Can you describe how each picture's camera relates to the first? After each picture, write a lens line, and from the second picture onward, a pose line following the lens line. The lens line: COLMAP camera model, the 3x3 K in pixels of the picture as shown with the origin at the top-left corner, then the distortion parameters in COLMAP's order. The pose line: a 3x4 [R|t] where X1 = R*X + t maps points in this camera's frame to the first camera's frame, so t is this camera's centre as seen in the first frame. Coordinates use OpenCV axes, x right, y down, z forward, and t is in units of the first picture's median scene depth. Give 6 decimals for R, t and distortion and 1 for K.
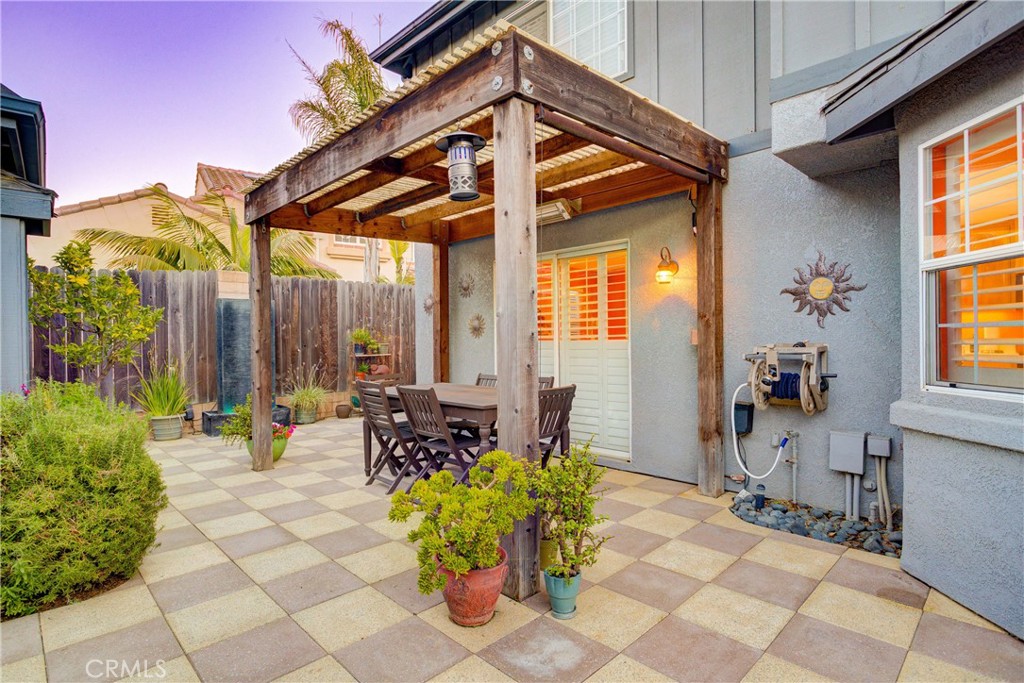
lens RADIAL K [[502.8, 0, 510.3], [0, 502.8, 338.6], [0, 0, 1]] dist [-0.016990, 0.006039]
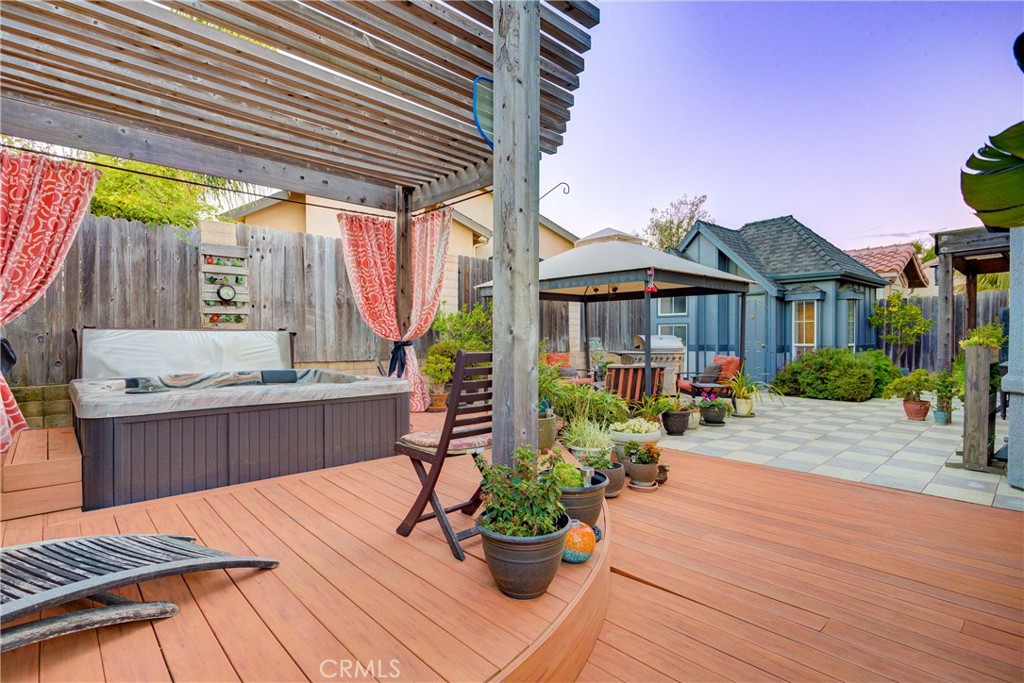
lens RADIAL K [[501.4, 0, 509.9], [0, 501.4, 342.0], [0, 0, 1]] dist [-0.002022, -0.000663]
pose [[-0.052213, 0.030342, -0.998175, 1.130631], [-0.003366, 0.999527, 0.030559, -0.017337], [0.998630, 0.004955, -0.052086, -0.500375]]
